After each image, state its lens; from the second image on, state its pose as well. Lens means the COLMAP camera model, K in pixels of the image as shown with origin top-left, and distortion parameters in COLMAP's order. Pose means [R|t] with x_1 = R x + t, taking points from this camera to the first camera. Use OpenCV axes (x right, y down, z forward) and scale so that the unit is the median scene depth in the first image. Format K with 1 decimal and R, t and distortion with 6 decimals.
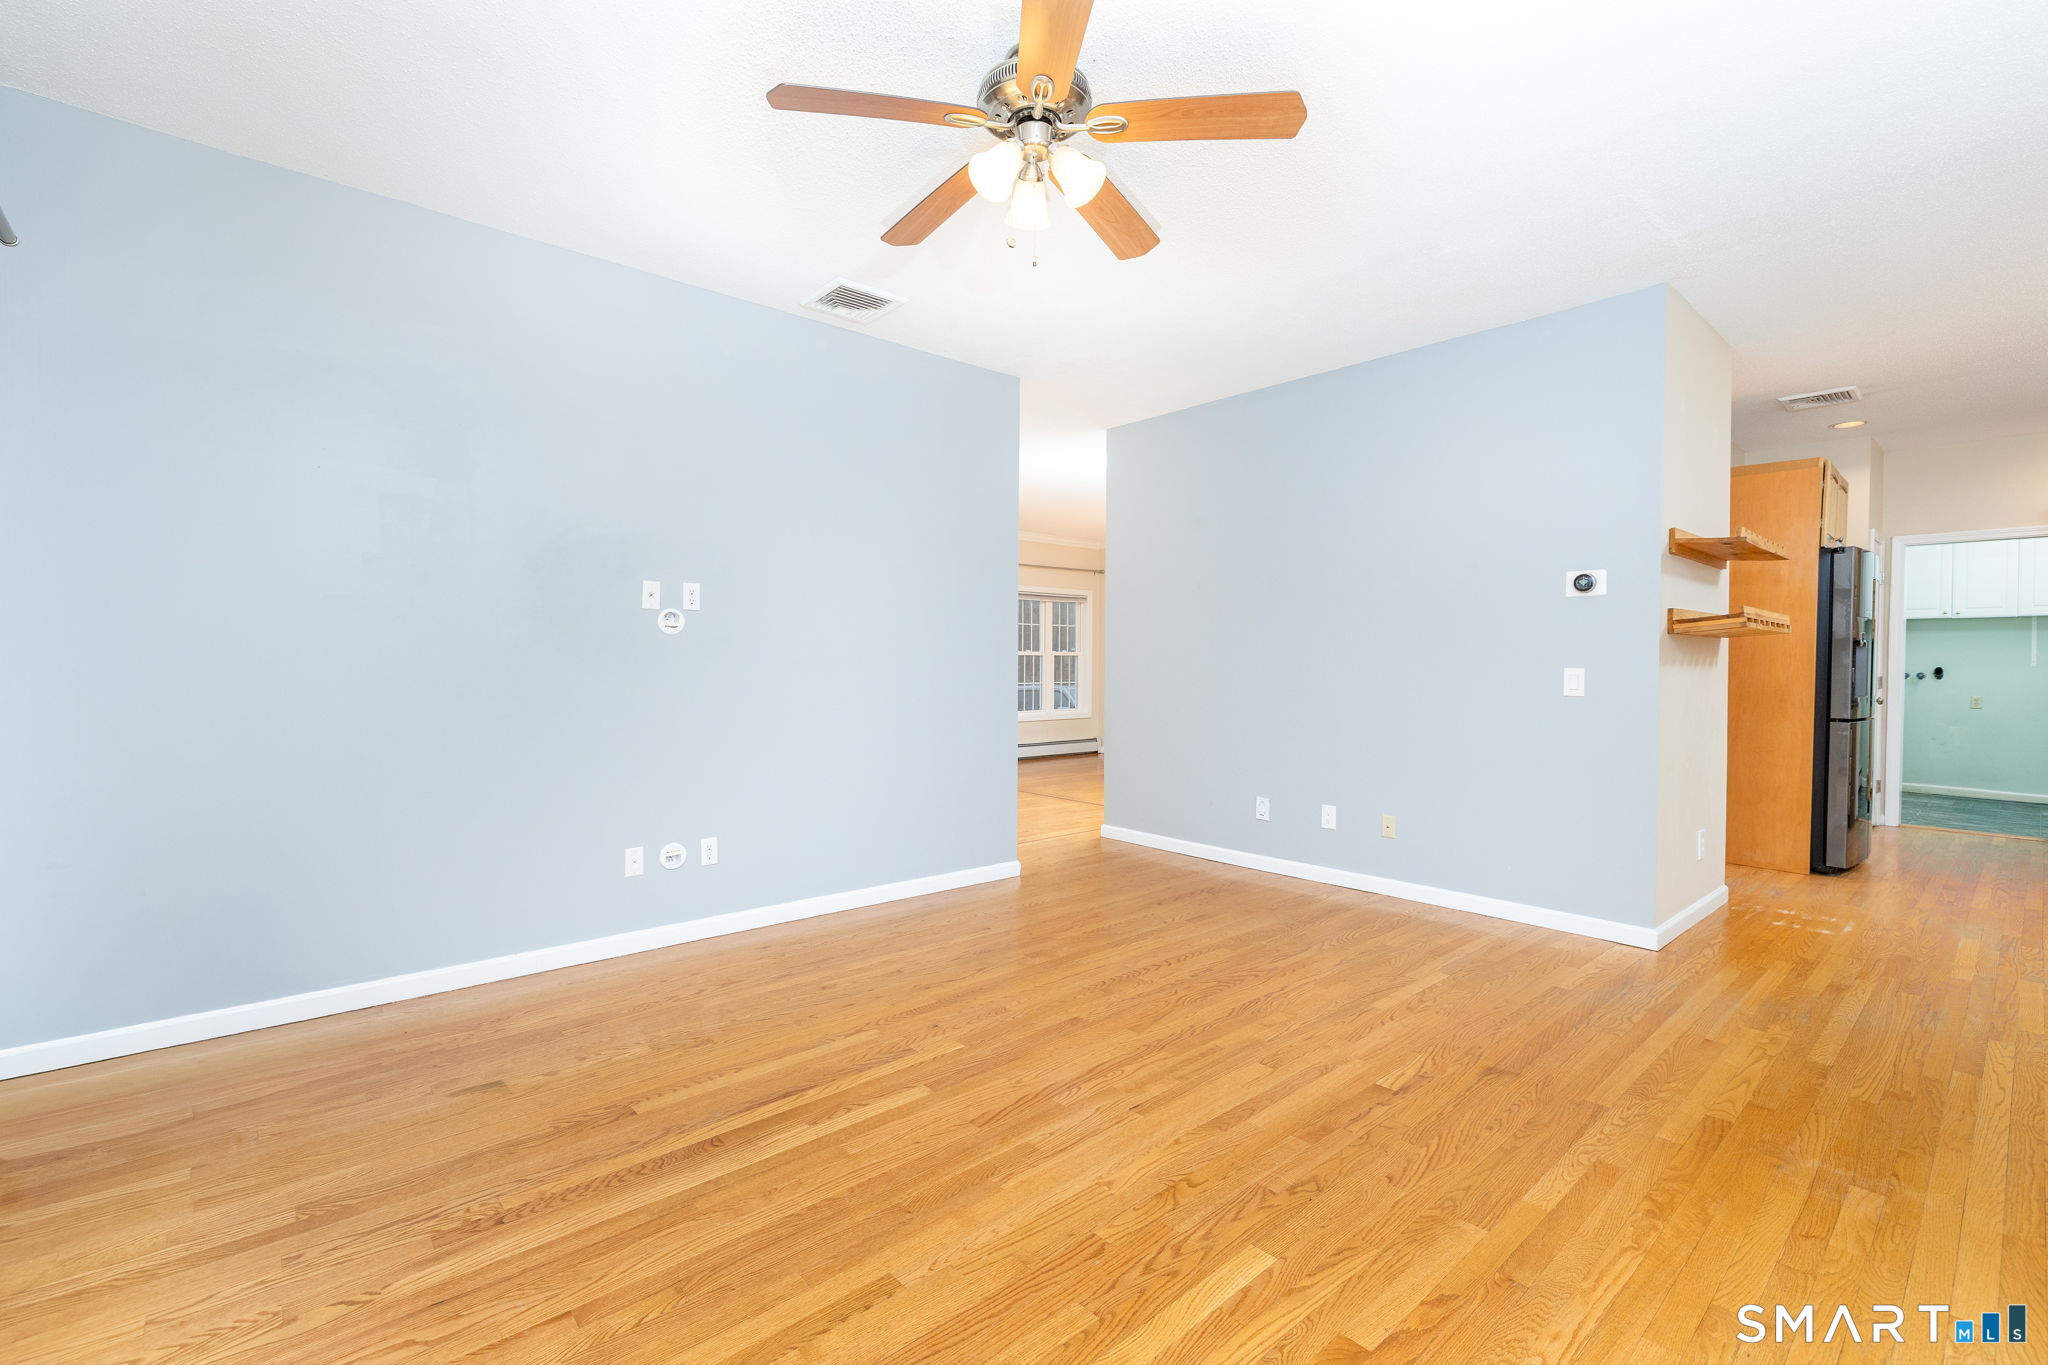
lens RADIAL K [[874.4, 0, 1011.7], [0, 874.4, 682.9], [0, 0, 1]] dist [-0.001737, 0.000145]
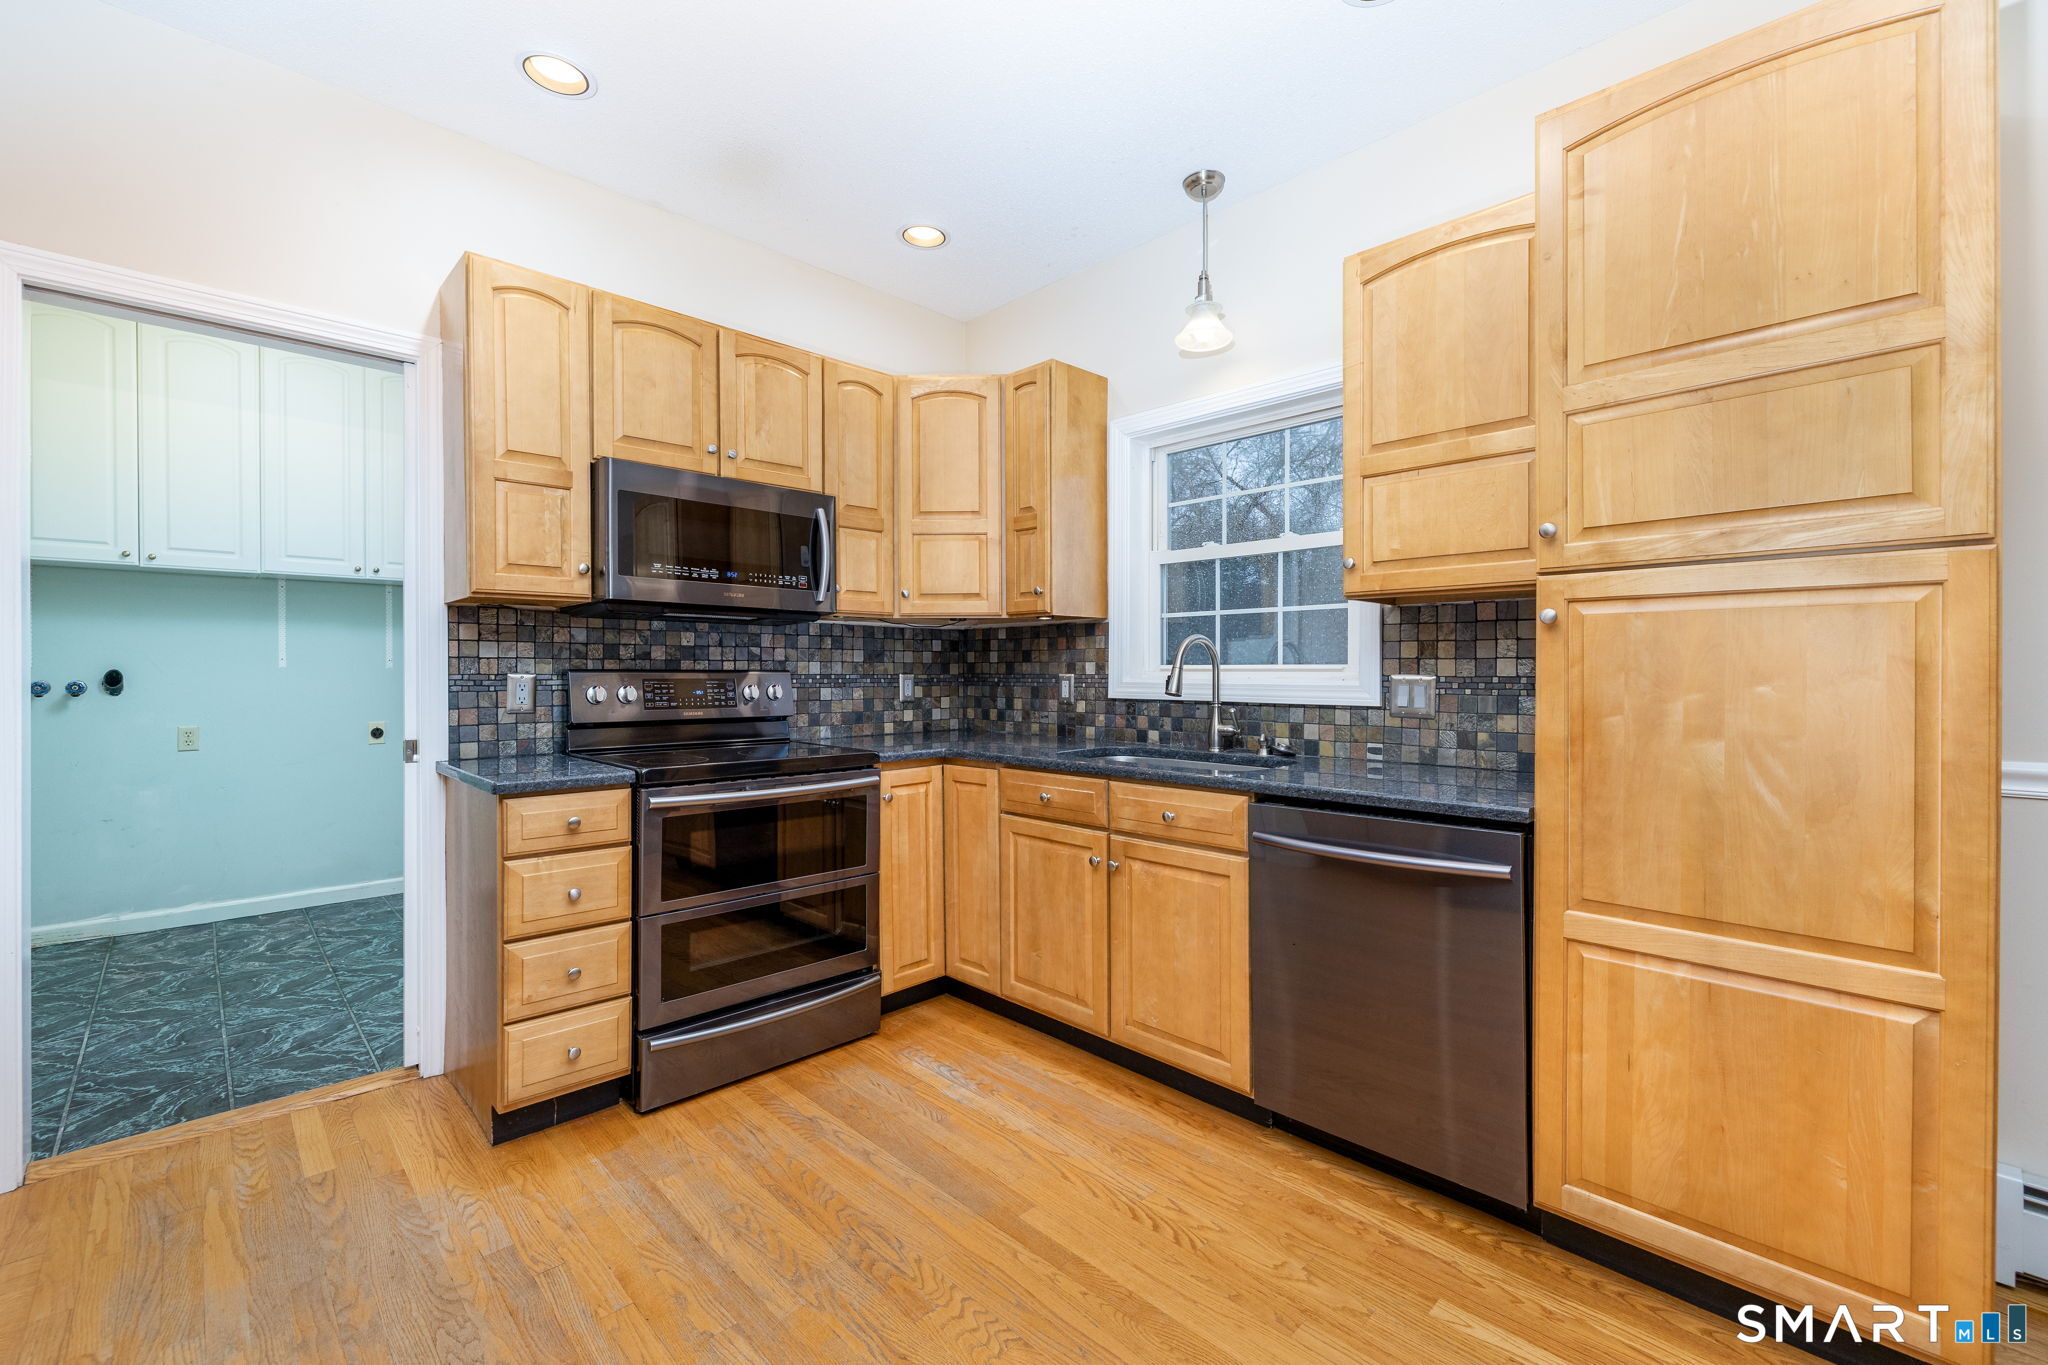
lens RADIAL K [[874.4, 0, 1022.4], [0, 874.4, 671.2], [0, 0, 1]] dist [-0.001737, 0.000145]
pose [[-0.052458, -0.001592, 0.998622, 0.582345], [0.025432, 0.999672, 0.002930, -0.006050], [-0.998299, 0.025551, -0.052400, 0.551332]]
